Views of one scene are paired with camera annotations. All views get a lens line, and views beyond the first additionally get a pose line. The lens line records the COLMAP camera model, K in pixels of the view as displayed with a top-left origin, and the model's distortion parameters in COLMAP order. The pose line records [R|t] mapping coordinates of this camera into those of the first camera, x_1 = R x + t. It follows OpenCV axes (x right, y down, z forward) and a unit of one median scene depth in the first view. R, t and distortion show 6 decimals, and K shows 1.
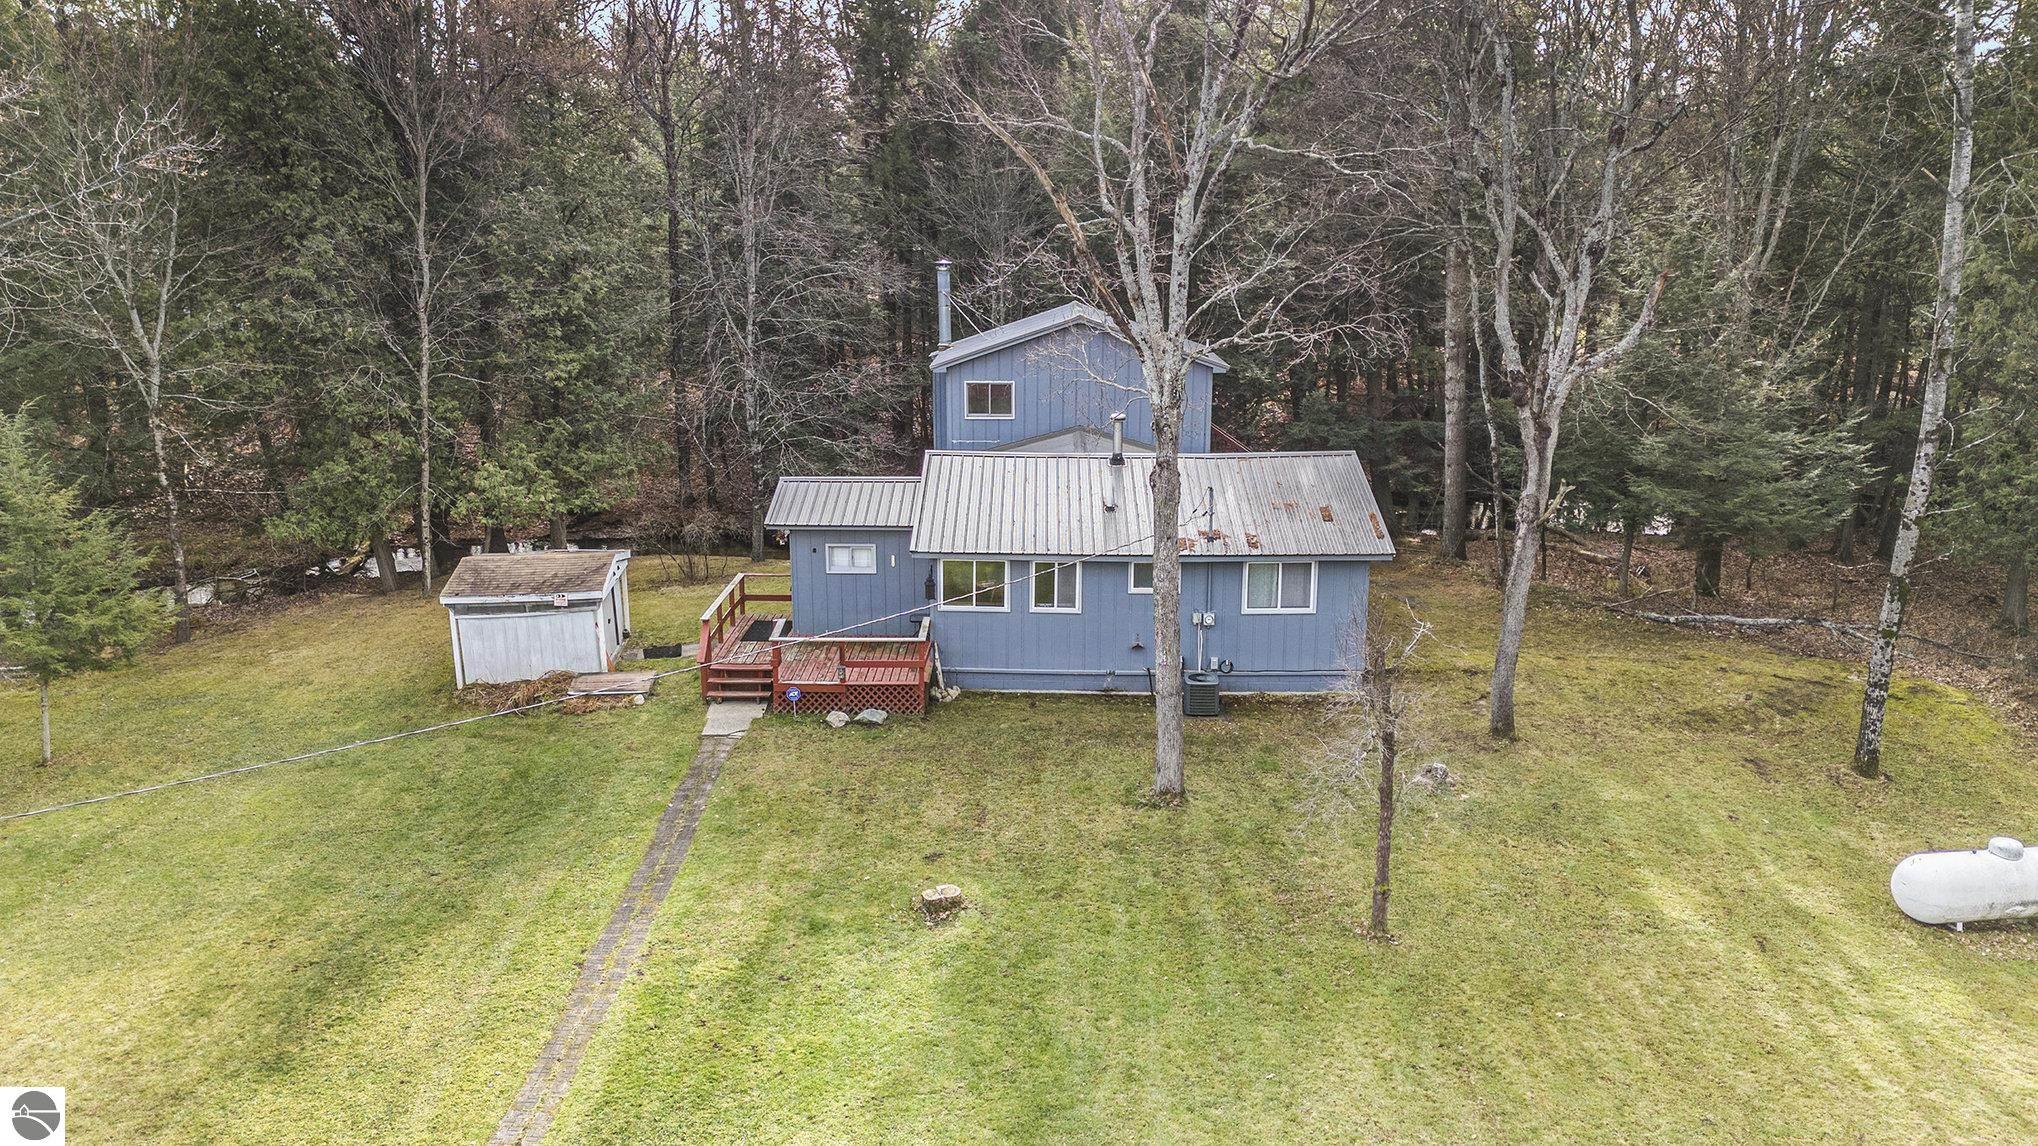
lens RADIAL K [[1435.1, 0, 1017.8], [0, 1435.1, 572.8], [0, 0, 1]] dist [0.004665, -0.001908]
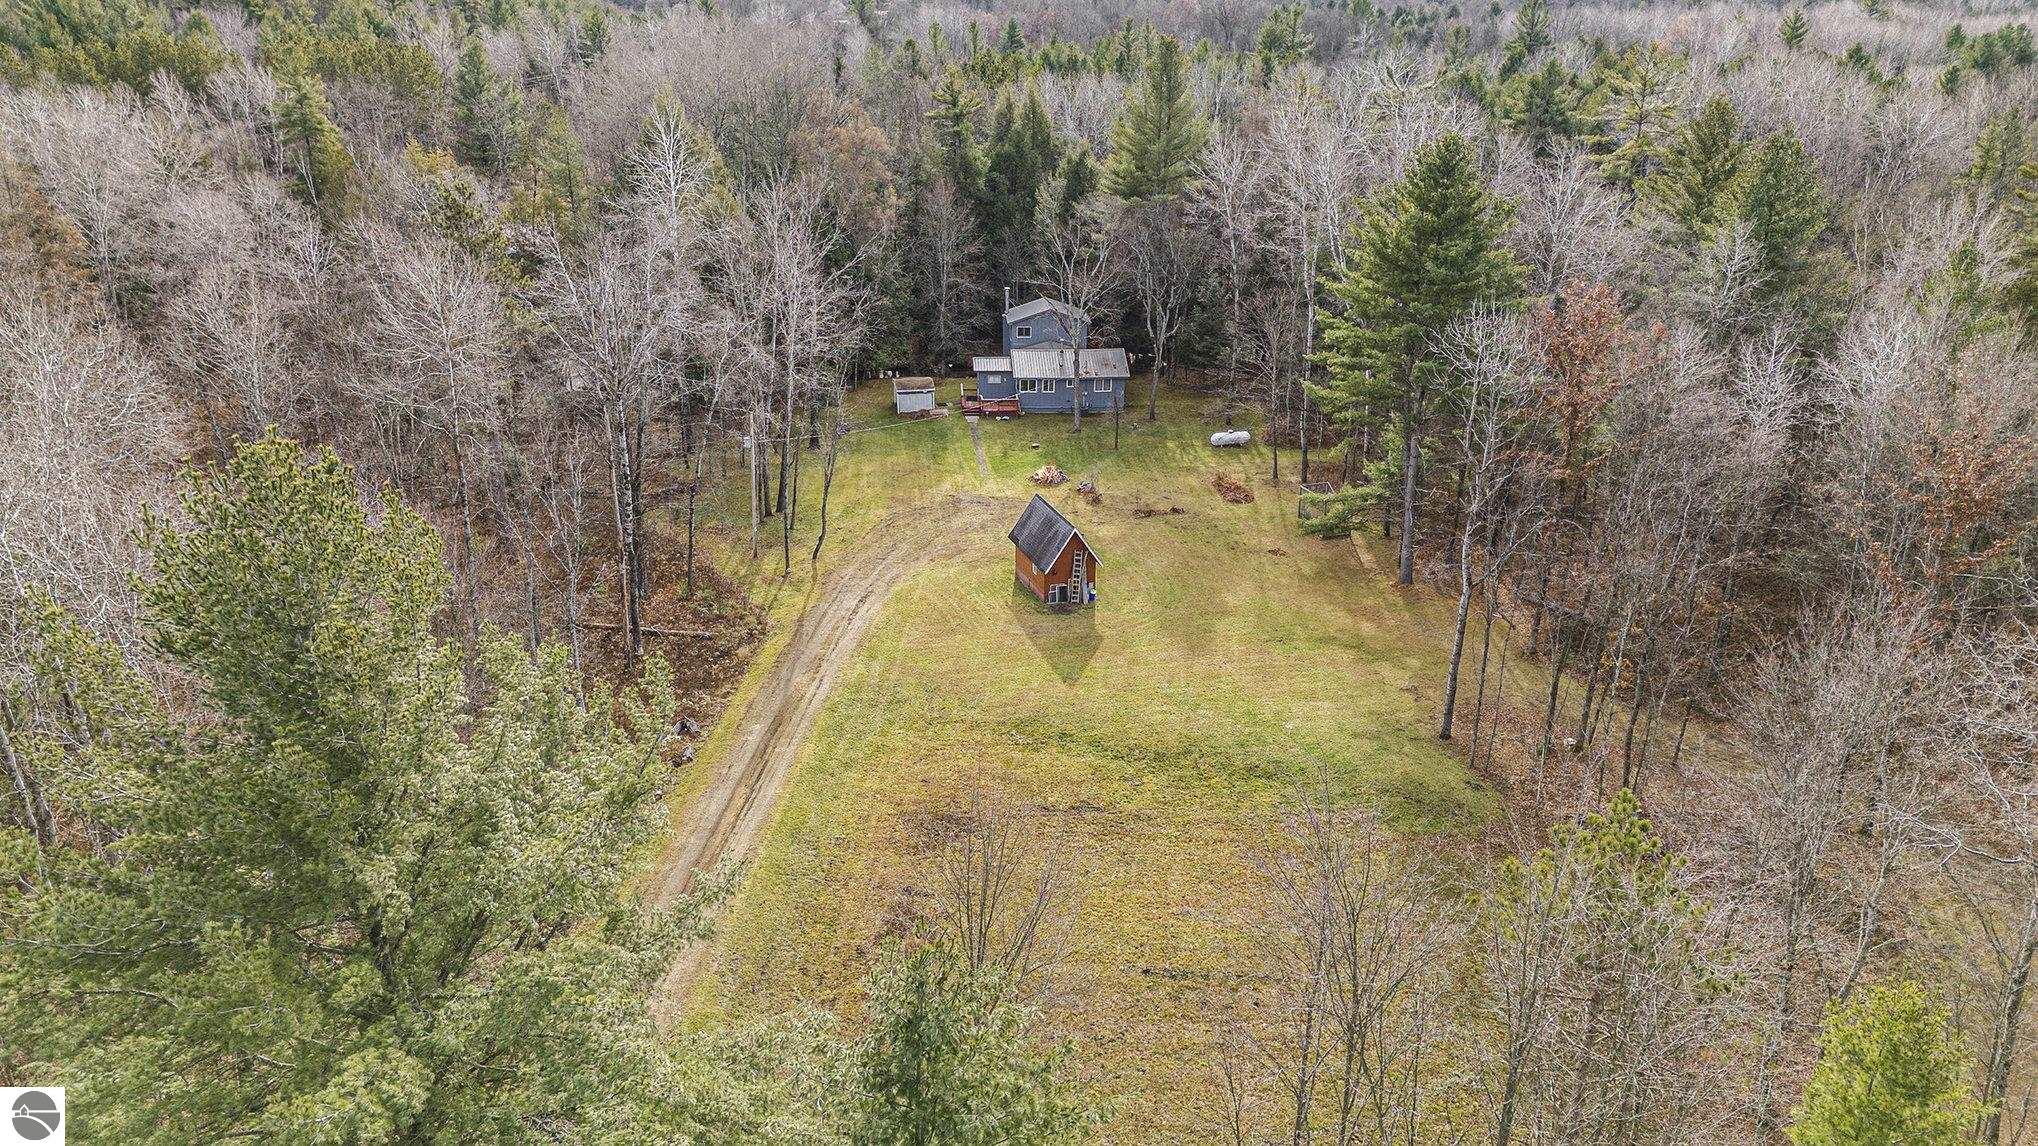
lens RADIAL K [[1435.1, 0, 1019.0], [0, 1435.1, 574.3], [0, 0, 1]] dist [0.004665, -0.001908]
pose [[0.996996, -0.021895, 0.074290, -0.371320], [0.011593, 0.990589, 0.136377, -0.017507], [-0.076577, -0.135106, 0.987867, -3.081137]]
